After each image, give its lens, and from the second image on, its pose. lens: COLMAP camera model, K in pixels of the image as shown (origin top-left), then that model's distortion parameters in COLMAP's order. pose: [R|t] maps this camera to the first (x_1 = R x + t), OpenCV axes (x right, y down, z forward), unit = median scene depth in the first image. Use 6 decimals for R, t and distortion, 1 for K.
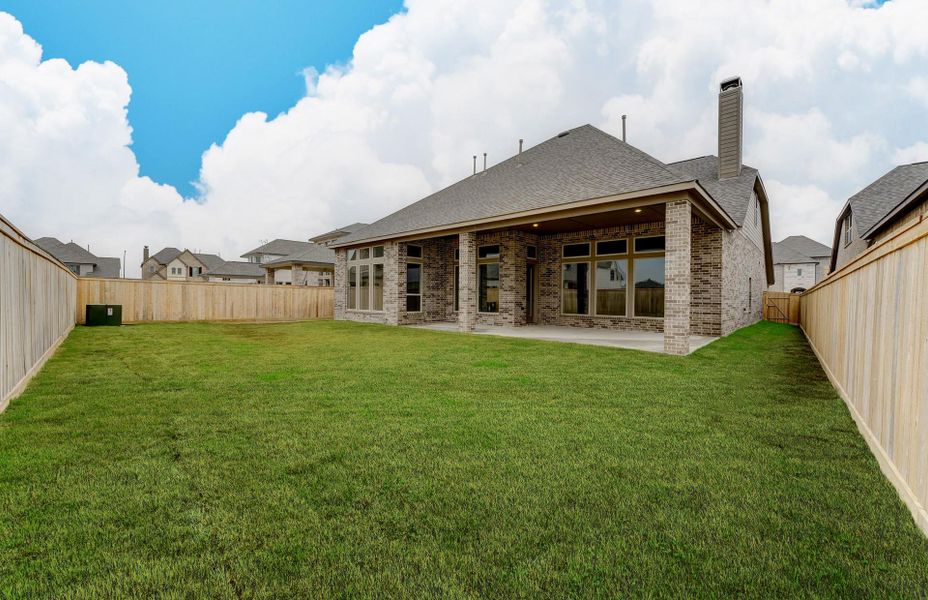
lens RADIAL K [[373.0, 0, 464.5], [0, 373.0, 300.9], [0, 0, 1]] dist [-0.004380, -0.000485]
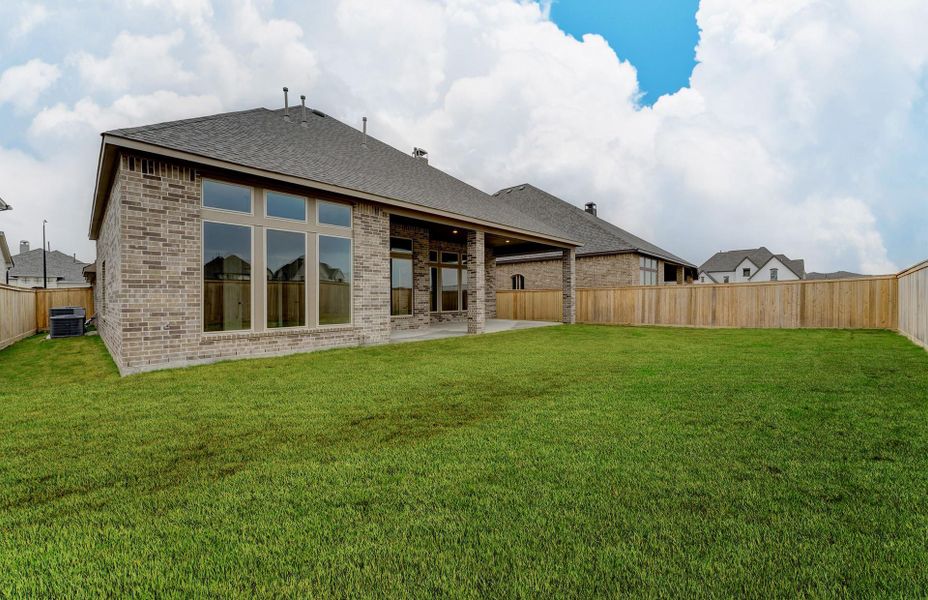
lens RADIAL K [[373.0, 0, 467.8], [0, 373.0, 297.8], [0, 0, 1]] dist [-0.004380, -0.000485]
pose [[0.002856, -0.009033, 0.999955, -0.816508], [0.015919, 0.999833, 0.008986, -0.015396], [-0.999869, 0.015893, 0.002999, 0.860115]]
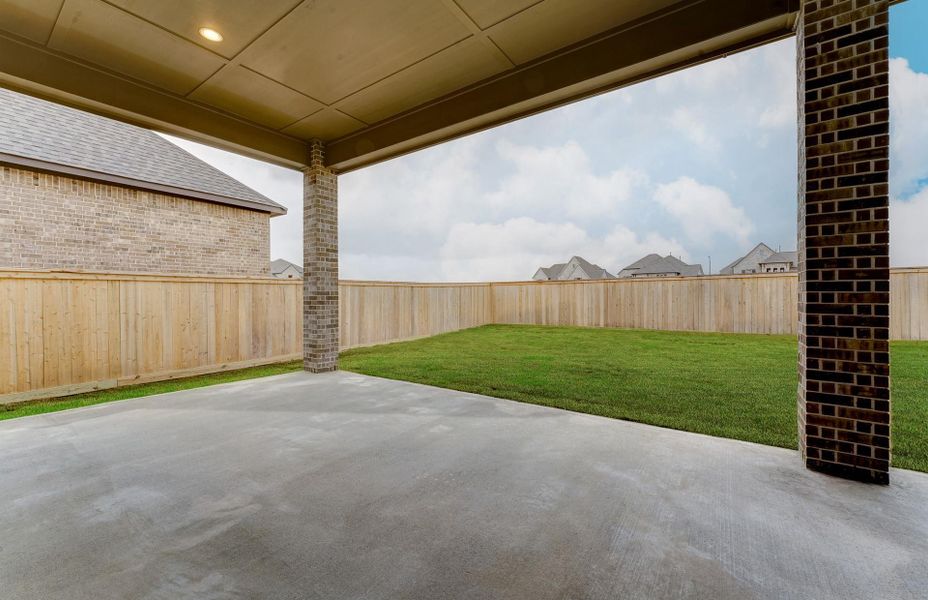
lens RADIAL K [[373.0, 0, 468.8], [0, 373.0, 299.2], [0, 0, 1]] dist [-0.004380, -0.000485]
pose [[-0.990738, -0.005480, -0.135674, 0.205960], [-0.007389, 0.999881, 0.013576, -0.010841], [0.135583, 0.014453, -0.990661, 0.996754]]
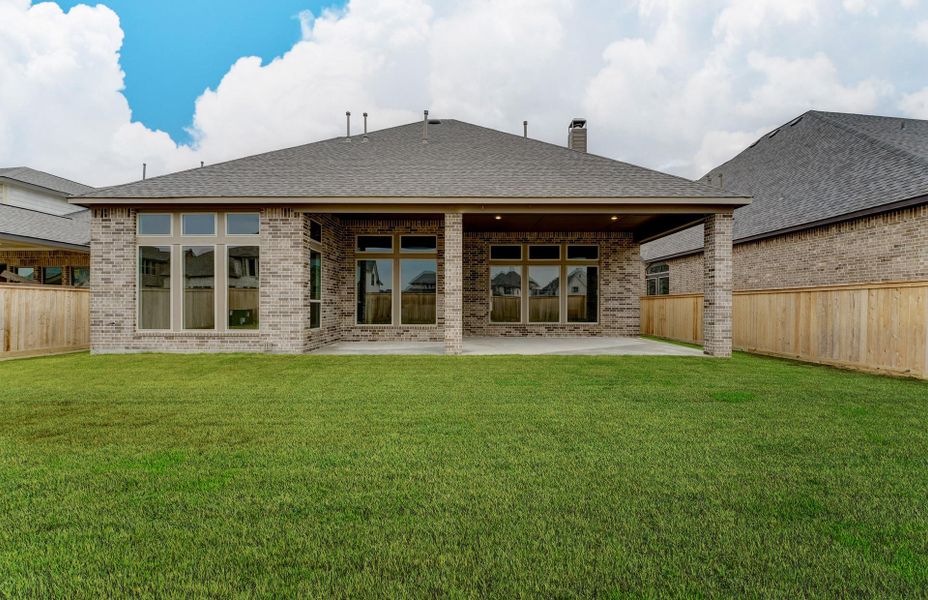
lens RADIAL K [[373.0, 0, 459.7], [0, 373.0, 306.1], [0, 0, 1]] dist [-0.004380, -0.000485]
pose [[0.739347, -0.010625, 0.673241, -0.390899], [0.011972, 0.999925, 0.002632, -0.007817], [-0.673218, 0.006114, 0.739418, 0.394316]]
